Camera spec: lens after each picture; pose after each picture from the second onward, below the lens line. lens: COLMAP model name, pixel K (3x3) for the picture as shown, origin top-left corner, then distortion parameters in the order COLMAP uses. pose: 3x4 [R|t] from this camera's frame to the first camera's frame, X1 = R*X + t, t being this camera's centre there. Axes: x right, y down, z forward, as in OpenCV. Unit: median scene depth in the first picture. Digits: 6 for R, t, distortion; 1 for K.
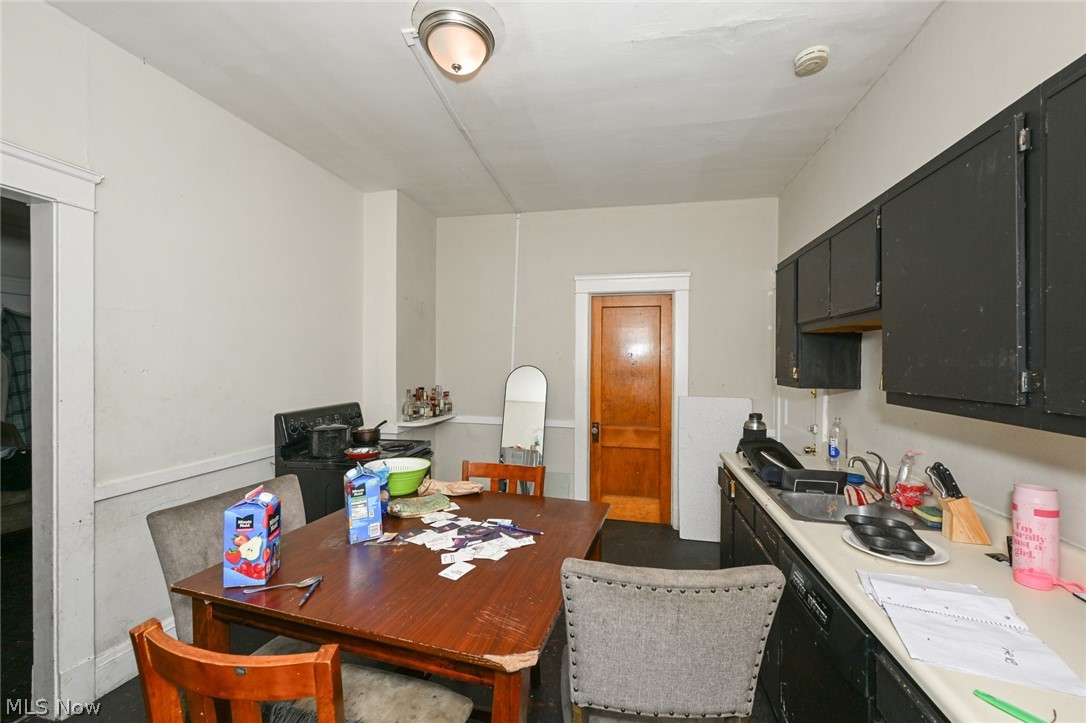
lens RADIAL K [[430.4, 0, 544.1], [0, 430.4, 362.1], [0, 0, 1]] dist [0.002160, -0.000075]
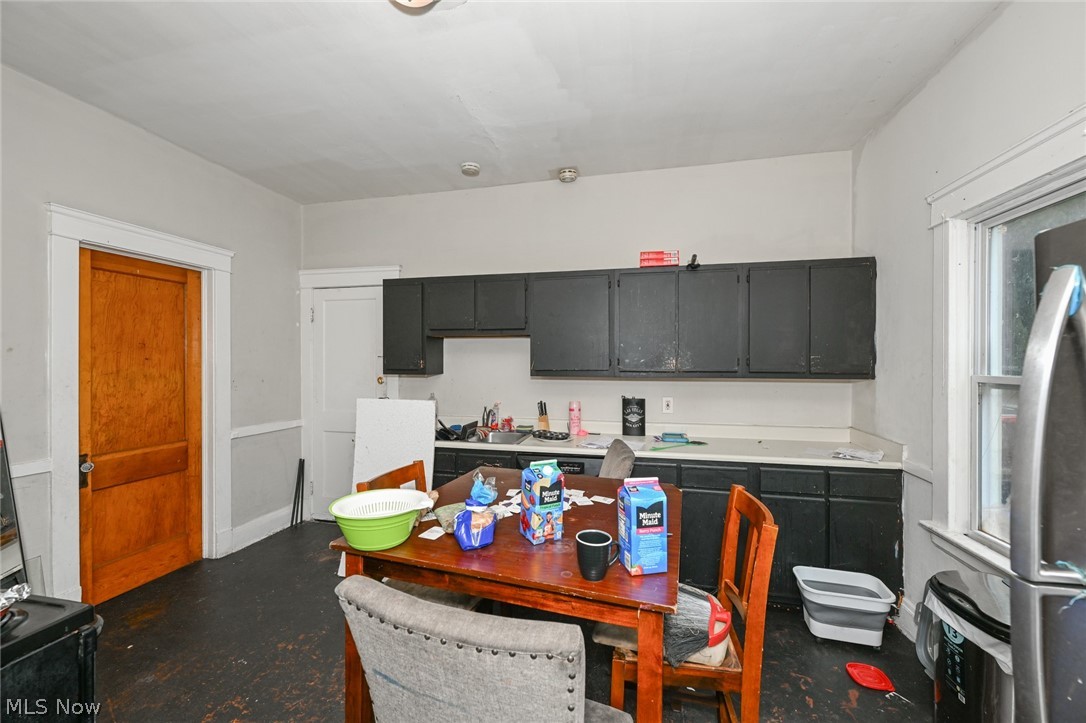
lens RADIAL K [[430.4, 0, 538.9], [0, 430.4, 361.6], [0, 0, 1]] dist [0.002160, -0.000075]
pose [[0.033777, -0.010825, 0.999371, -0.481128], [-0.000626, 0.999941, 0.010852, 0.000715], [-0.999429, -0.000992, 0.033769, 0.338024]]
